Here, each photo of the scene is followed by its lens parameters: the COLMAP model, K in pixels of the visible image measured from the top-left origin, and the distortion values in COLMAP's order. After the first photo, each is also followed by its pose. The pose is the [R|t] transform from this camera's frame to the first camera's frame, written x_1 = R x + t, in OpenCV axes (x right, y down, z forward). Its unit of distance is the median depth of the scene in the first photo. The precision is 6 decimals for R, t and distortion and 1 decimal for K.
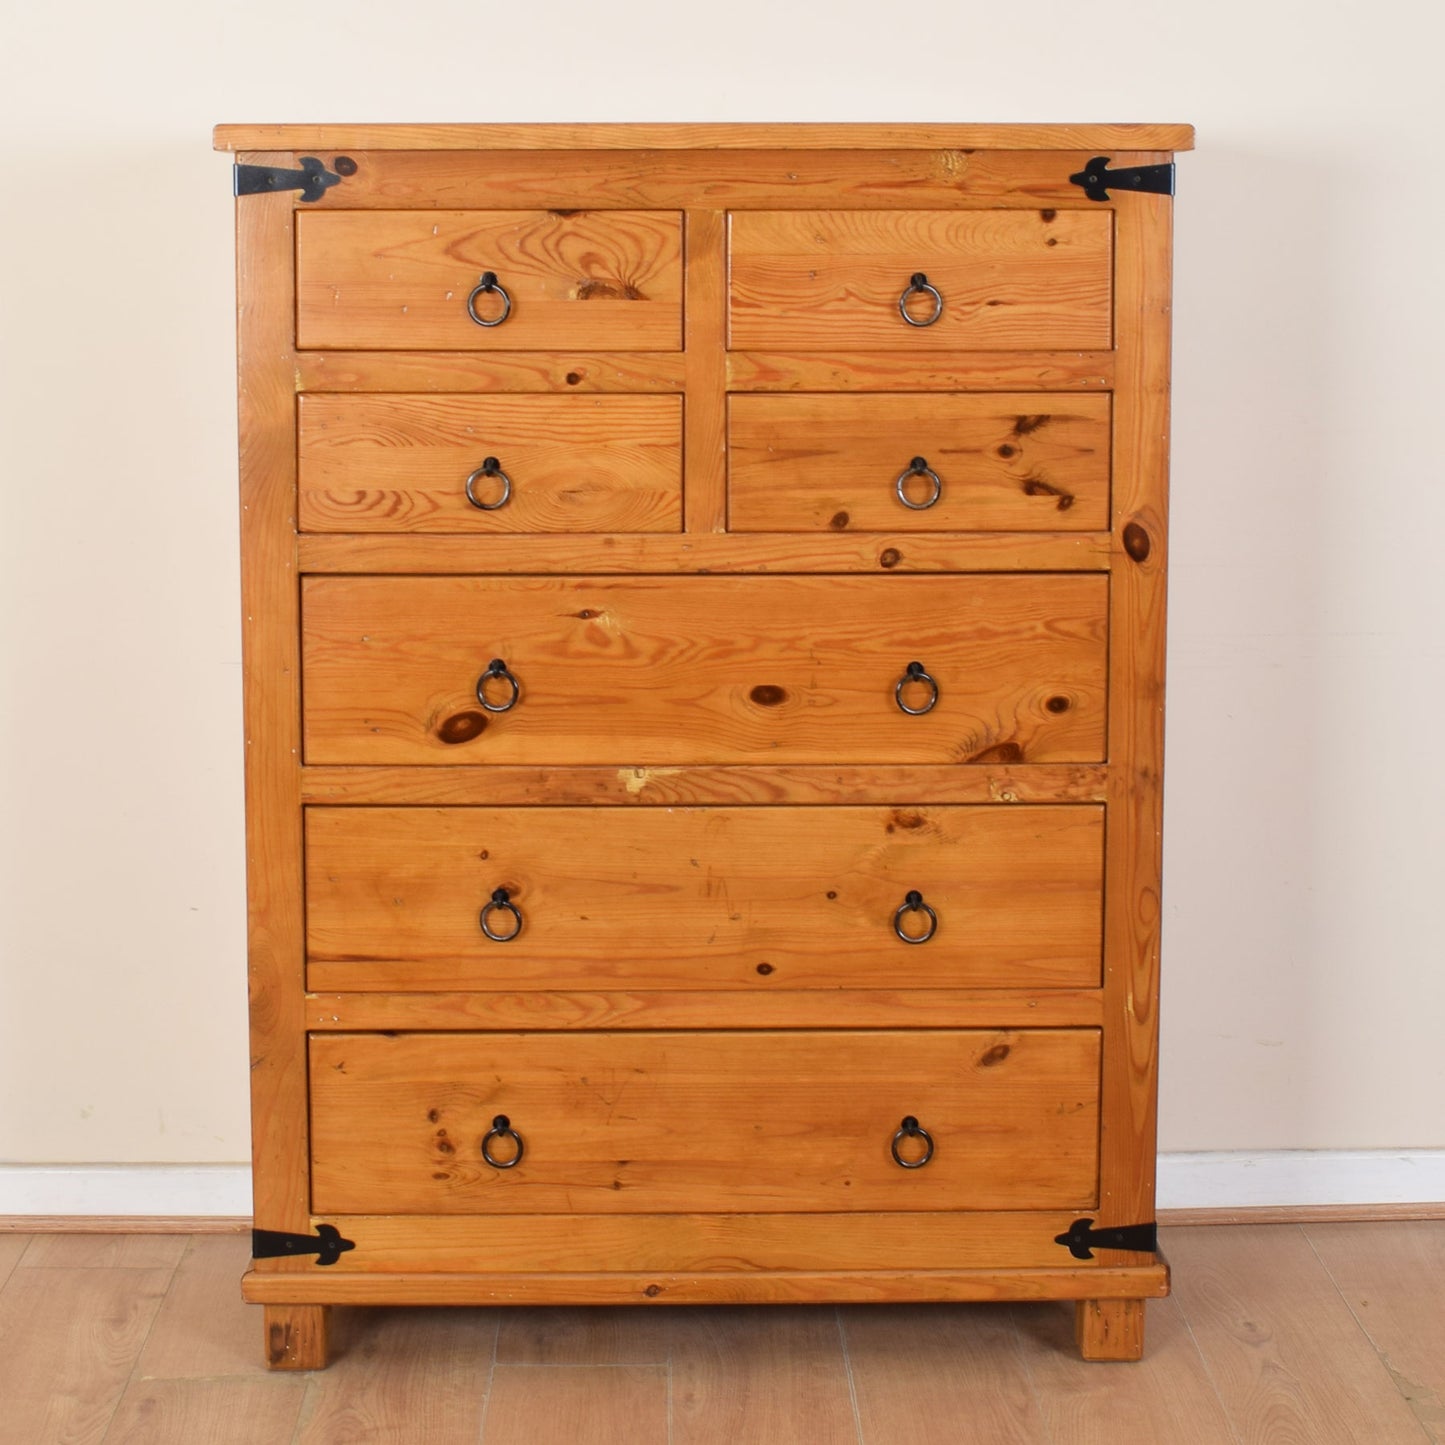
lens RADIAL K [[3047.7, 0, 698.5], [0, 3047.7, 529.0], [0, 0, 1]] dist [-0.088580, 0.000000]
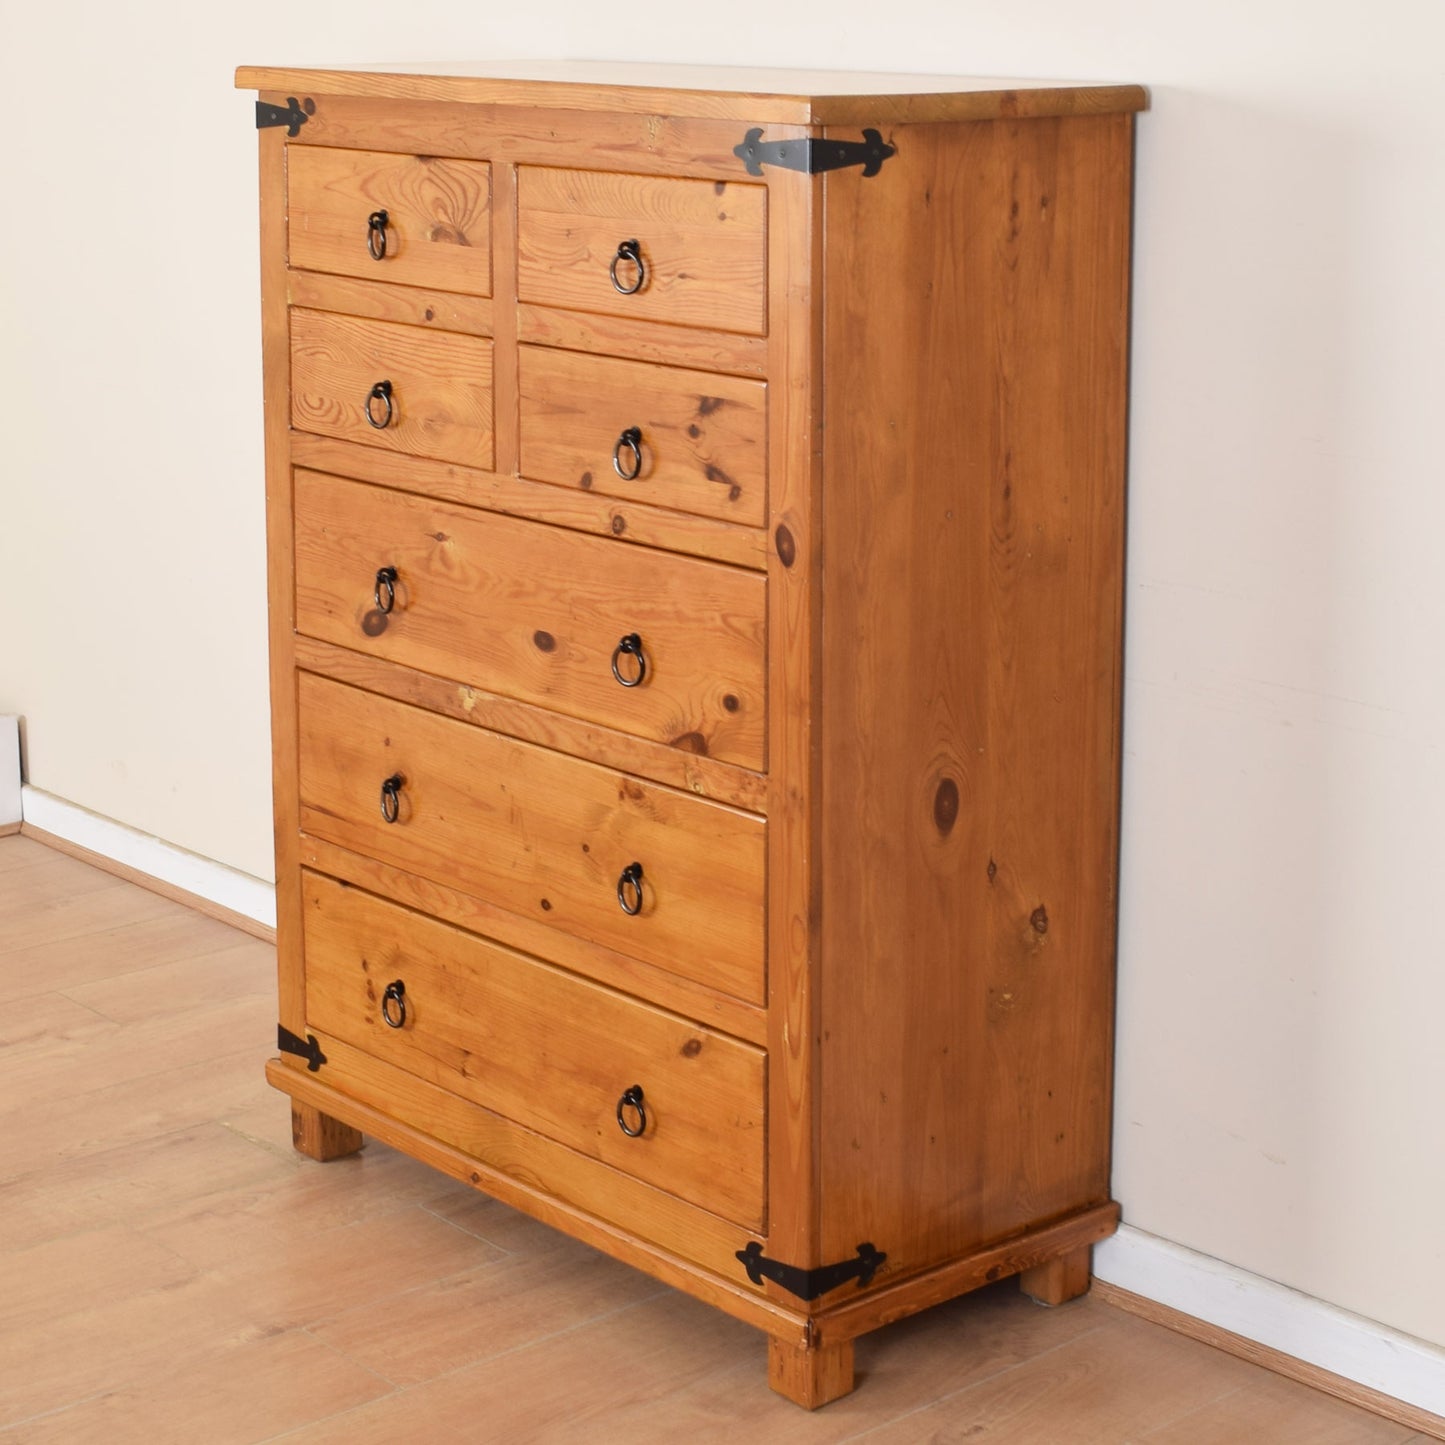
lens RADIAL K [[3047.7, 0, 743.2], [0, 3047.7, 543.8], [0, 0, 1]] dist [-0.088580, 0.000000]
pose [[0.658073, 0.146605, -0.738544, 0.812679], [-0.097689, 0.989195, 0.109316, -0.095477], [0.746590, 0.000210, 0.665284, 0.368778]]
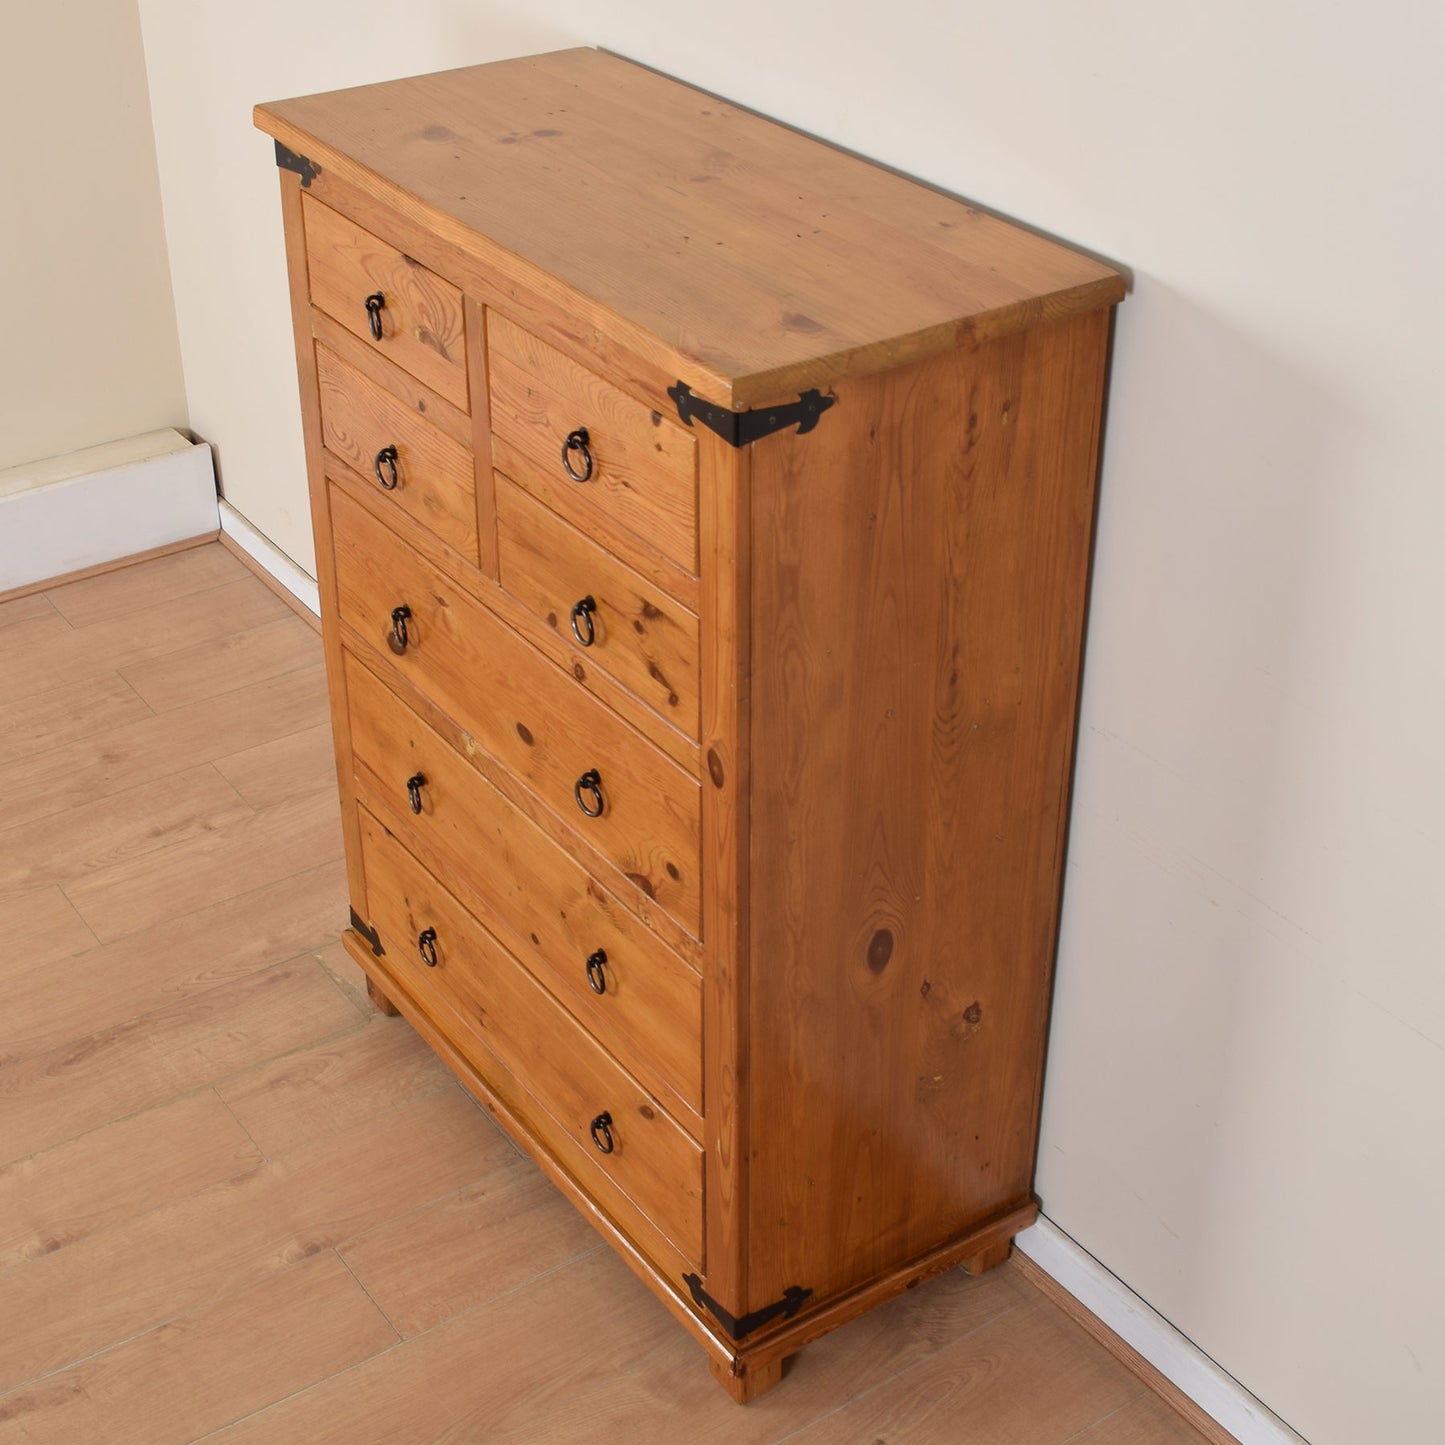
lens RADIAL K [[2276.8, 0, 681.4], [0, 2276.8, 705.7], [0, 0, 1]] dist [-0.091917, 0.000000]
pose [[0.554394, 0.434507, -0.709825, 0.624081], [-0.096369, 0.880672, 0.463821, -0.335584], [0.826656, -0.188735, 0.530112, 0.614242]]
